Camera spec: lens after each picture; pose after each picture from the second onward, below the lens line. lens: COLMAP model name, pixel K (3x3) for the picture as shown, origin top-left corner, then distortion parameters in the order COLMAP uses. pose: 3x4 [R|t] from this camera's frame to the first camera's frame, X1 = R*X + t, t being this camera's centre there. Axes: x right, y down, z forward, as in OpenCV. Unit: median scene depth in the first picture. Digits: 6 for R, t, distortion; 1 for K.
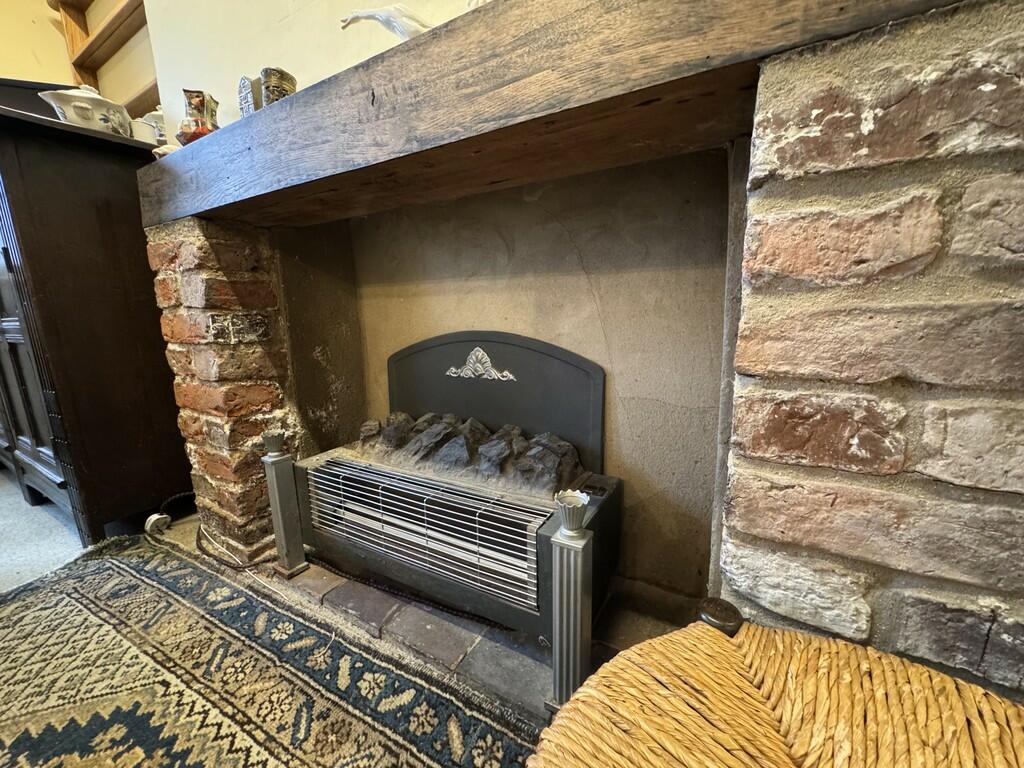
lens RADIAL K [[409.1, 0, 510.3], [0, 409.1, 383.2], [0, 0, 1]] dist [0.001220, 0.000221]
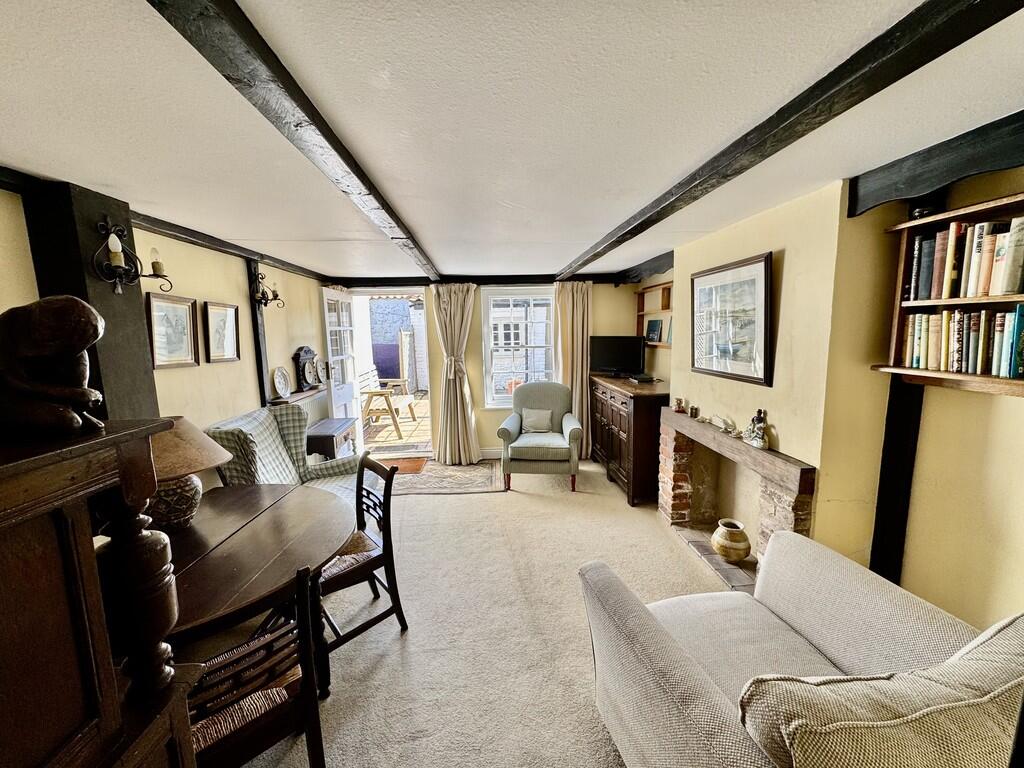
lens RADIAL K [[409.1, 0, 511.2], [0, 409.1, 379.8], [0, 0, 1]] dist [0.001220, 0.000221]
pose [[0.571439, 0.121960, -0.811531, 1.239414], [-0.154060, 0.987256, 0.039887, -0.694599], [0.806054, 0.102231, 0.582946, -2.219905]]
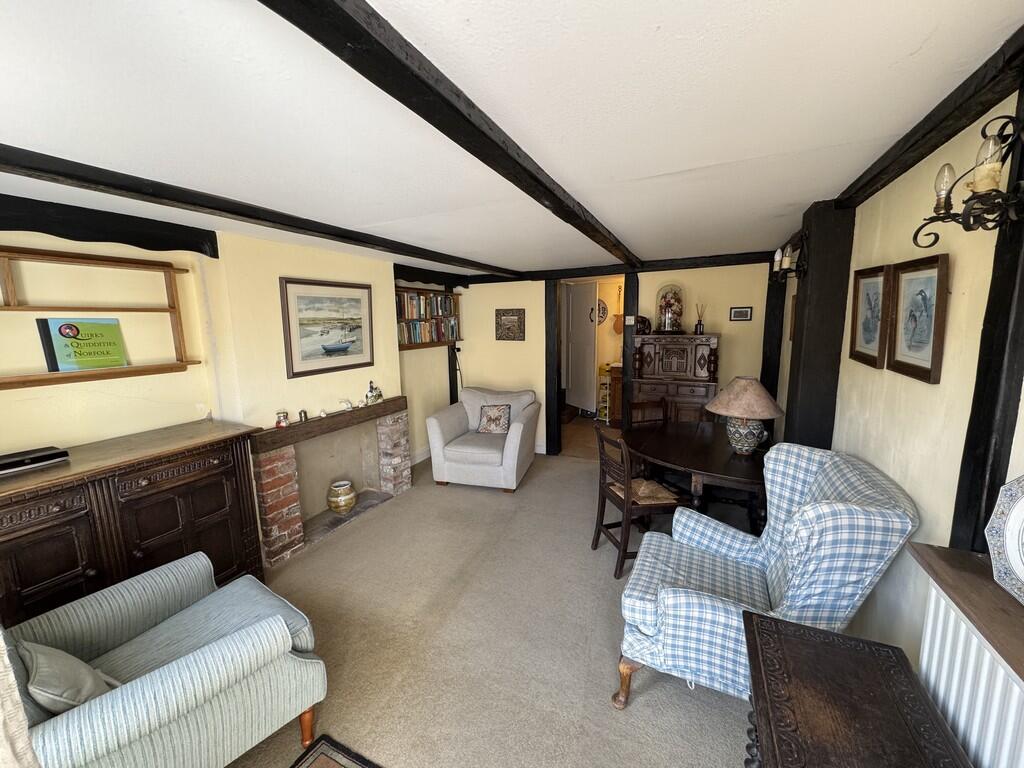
lens RADIAL K [[409.1, 0, 512.0], [0, 409.1, 384.6], [0, 0, 1]] dist [0.001220, 0.000221]
pose [[-0.105384, -0.120703, 0.987079, -3.792136], [0.212836, 0.966867, 0.140955, -0.881652], [-0.971388, 0.224941, -0.076203, -0.621093]]
